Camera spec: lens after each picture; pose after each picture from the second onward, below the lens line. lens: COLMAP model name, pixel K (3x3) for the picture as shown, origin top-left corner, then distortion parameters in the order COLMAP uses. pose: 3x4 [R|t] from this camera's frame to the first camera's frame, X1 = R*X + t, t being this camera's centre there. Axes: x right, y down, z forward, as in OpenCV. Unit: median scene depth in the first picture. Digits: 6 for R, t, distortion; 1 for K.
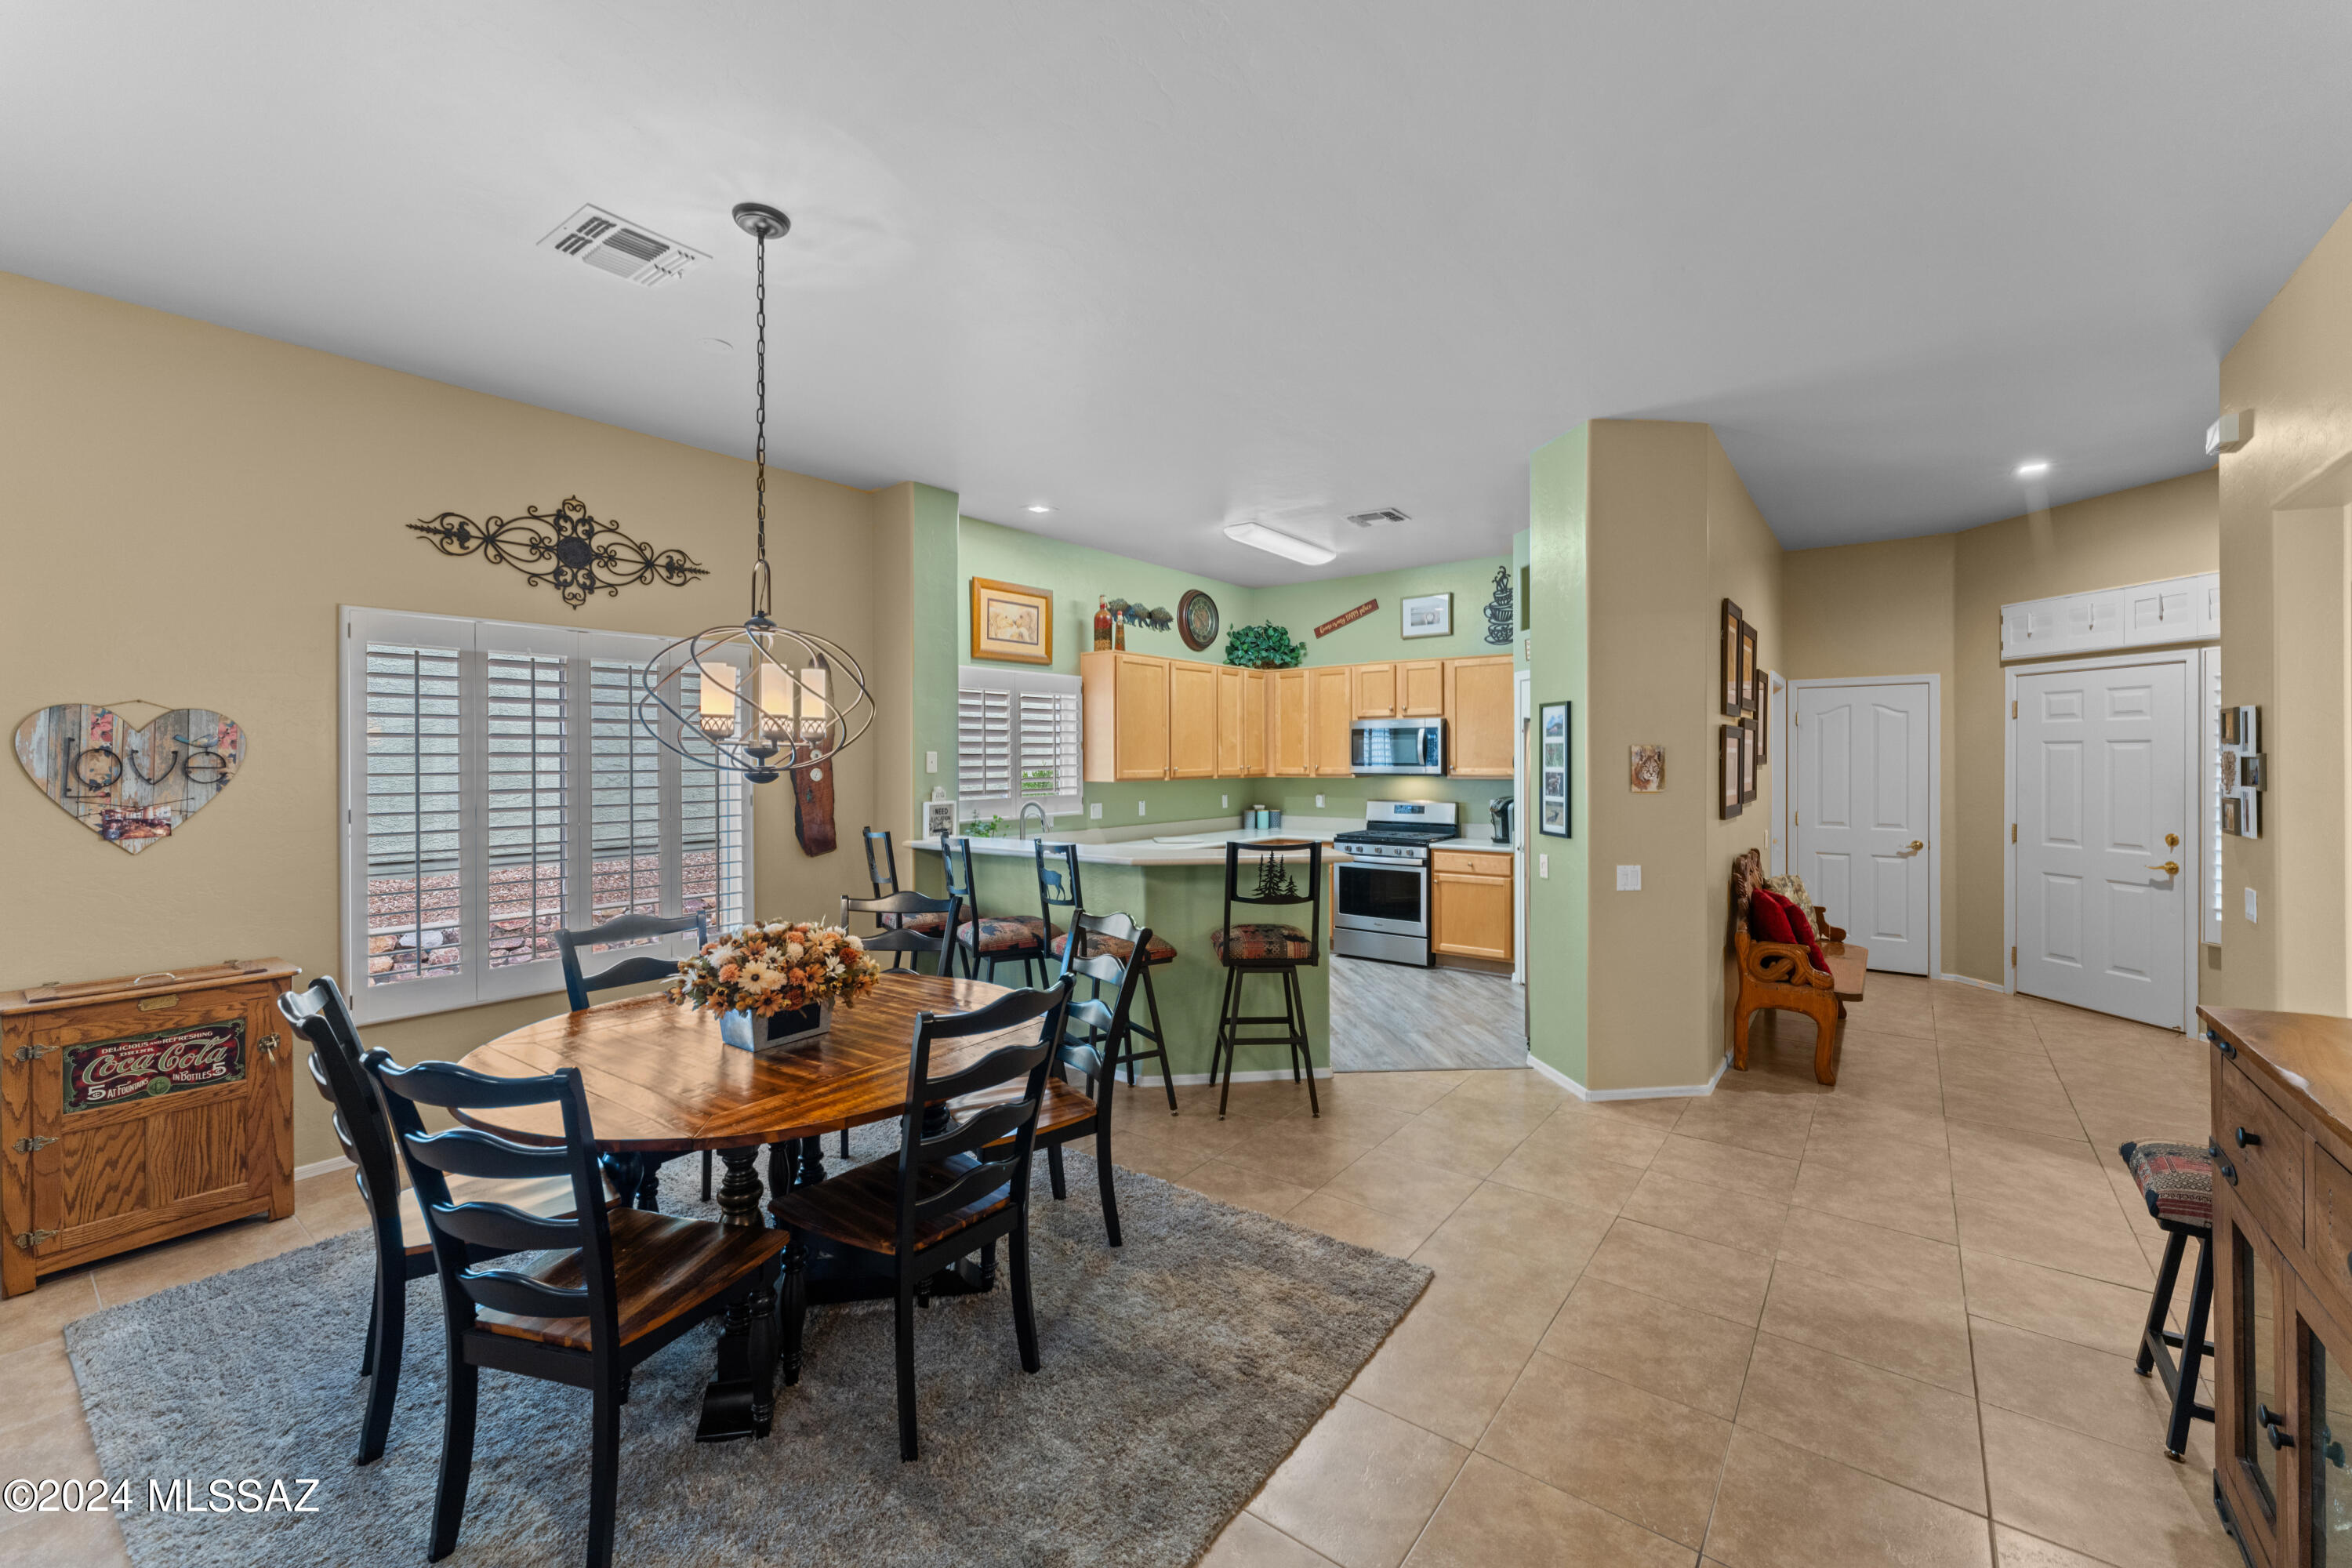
lens RADIAL K [[944.4, 0, 1179.5], [0, 944.4, 760.1], [0, 0, 1]] dist [-0.001337, 0.000988]
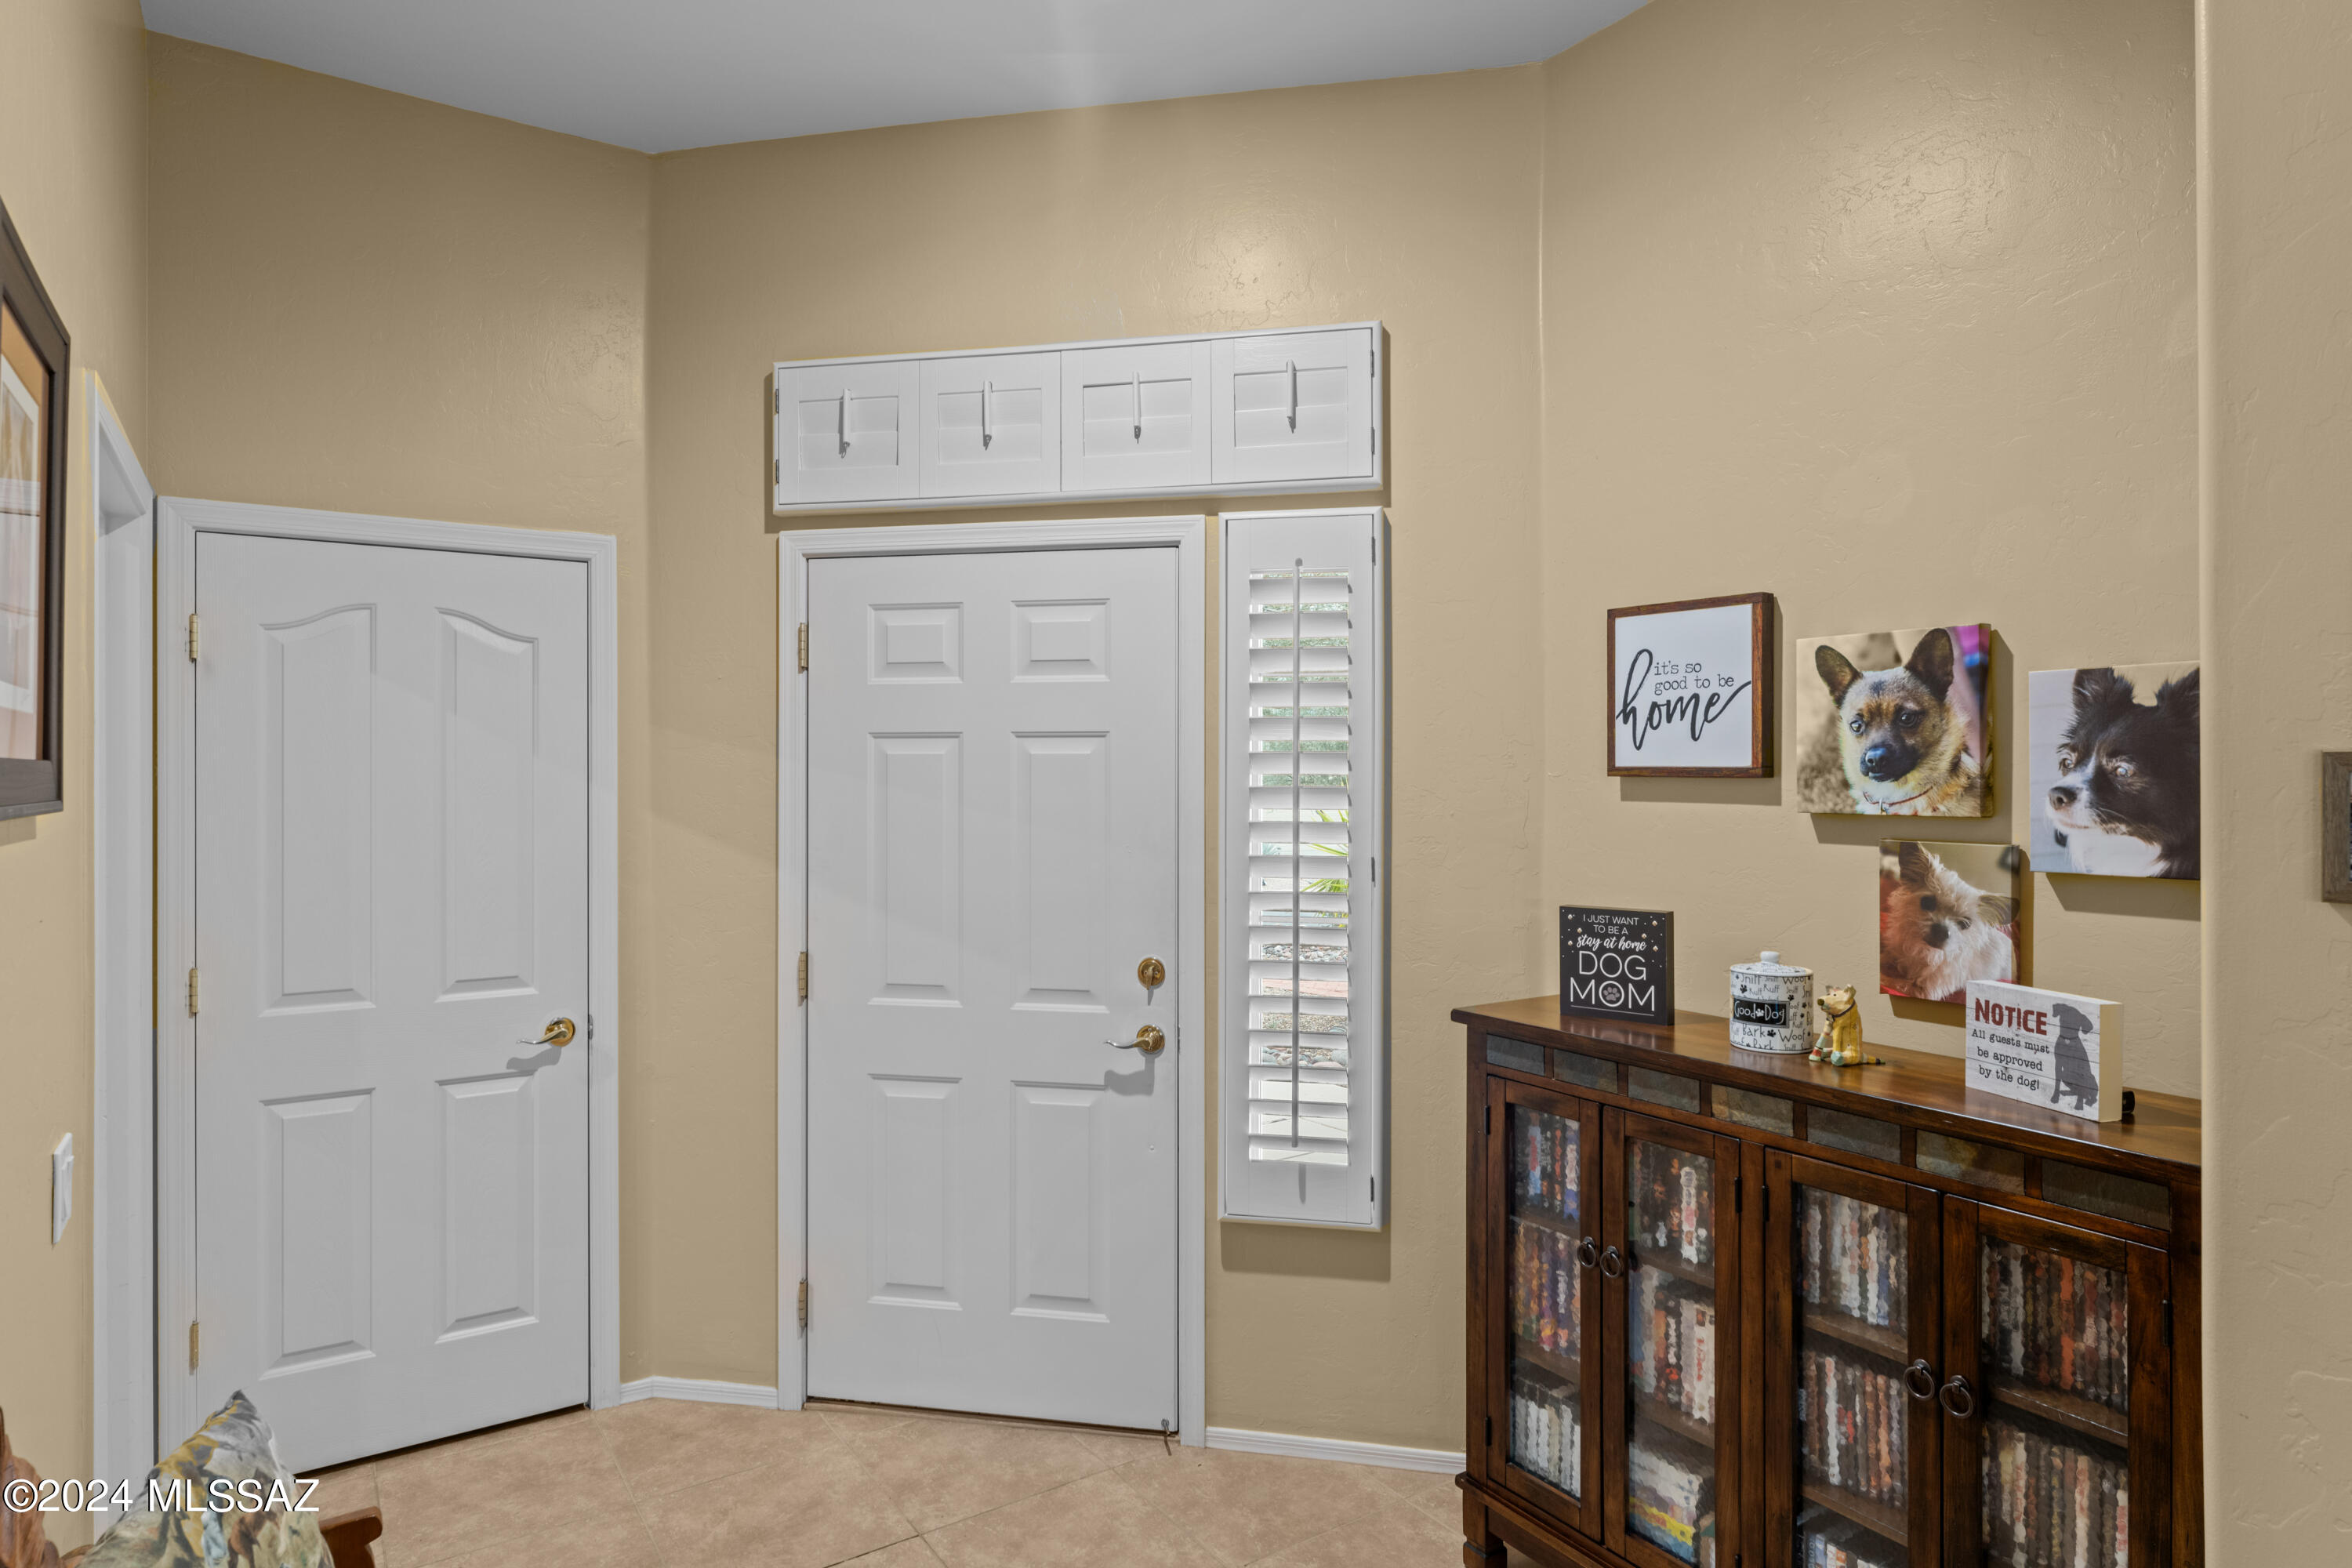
lens RADIAL K [[1321.5, 0, 1183.3], [0, 1321.5, 774.9], [0, 0, 1]] dist [0.000559, -0.002032]
pose [[0.309982, 0.001566, 0.950741, 0.433633], [0.002511, 0.999994, -0.002465, -0.000905], [-0.950739, 0.003151, 0.309976, 0.696032]]
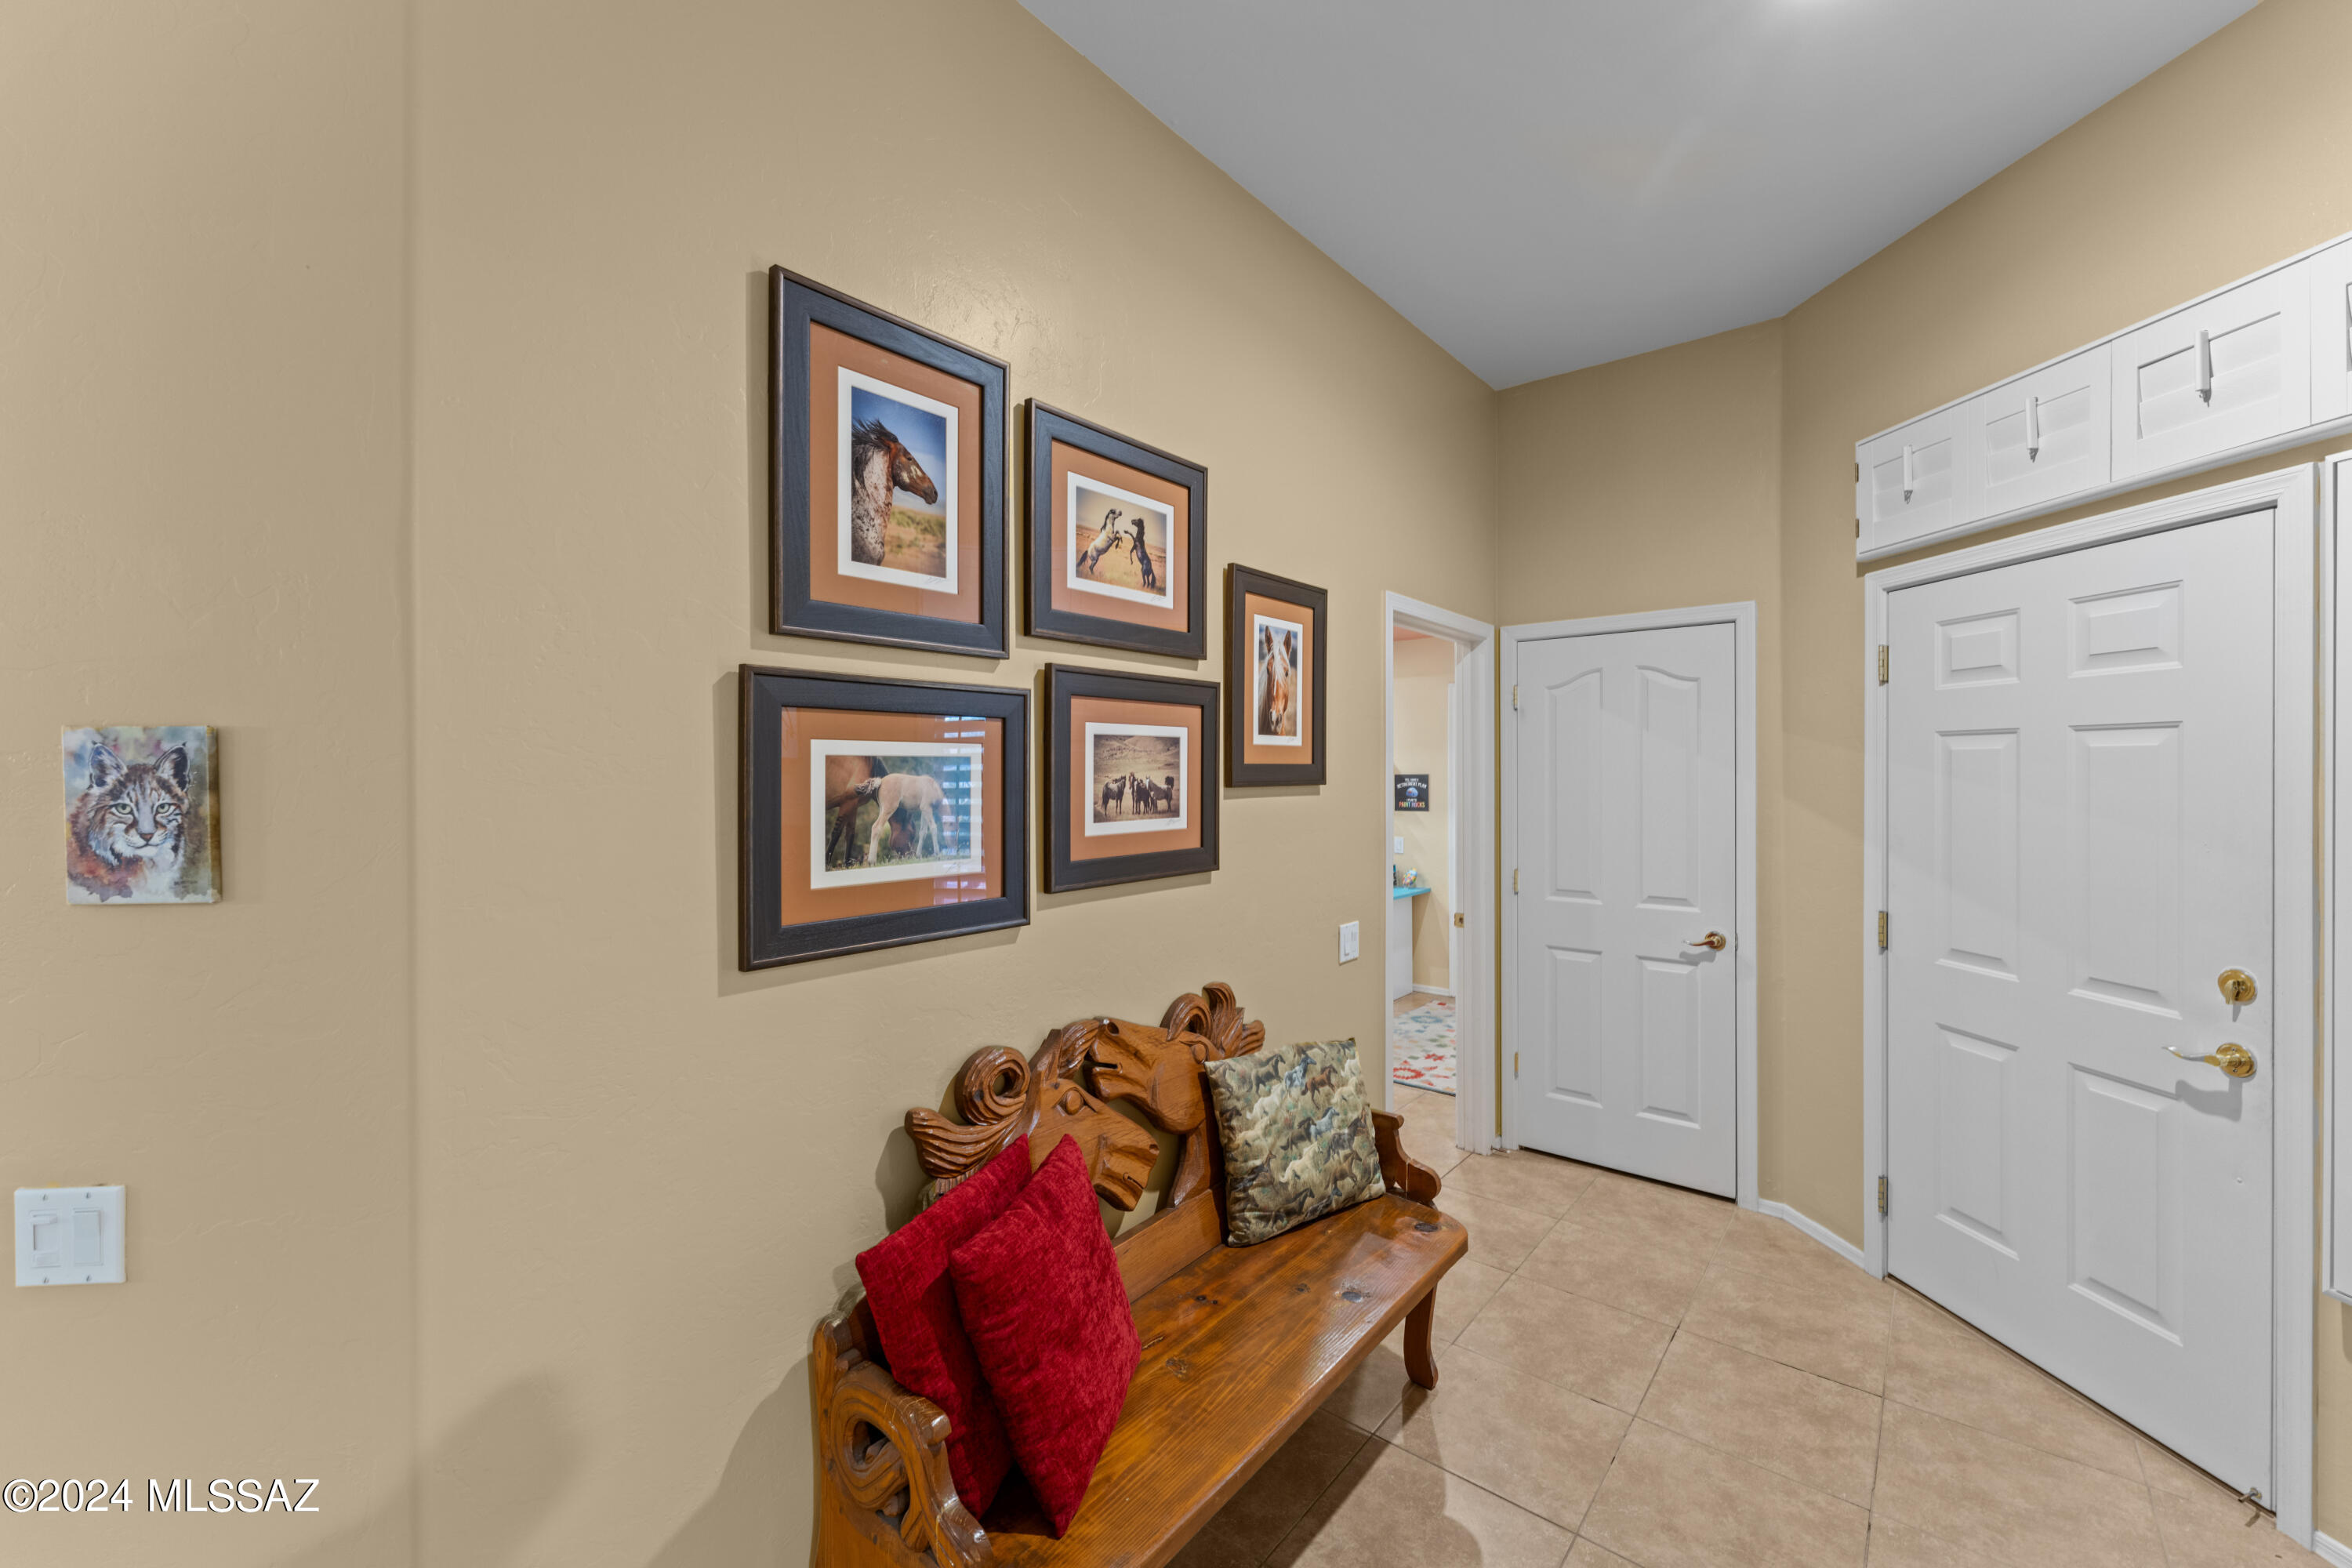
lens RADIAL K [[944.4, 0, 1167.9], [0, 944.4, 773.9], [0, 0, 1]] dist [-0.001337, 0.000988]
pose [[0.999355, -0.002575, -0.035827, 0.552423], [0.002652, 0.999994, 0.002101, -0.001548], [0.035821, -0.002195, 0.999356, 0.526282]]
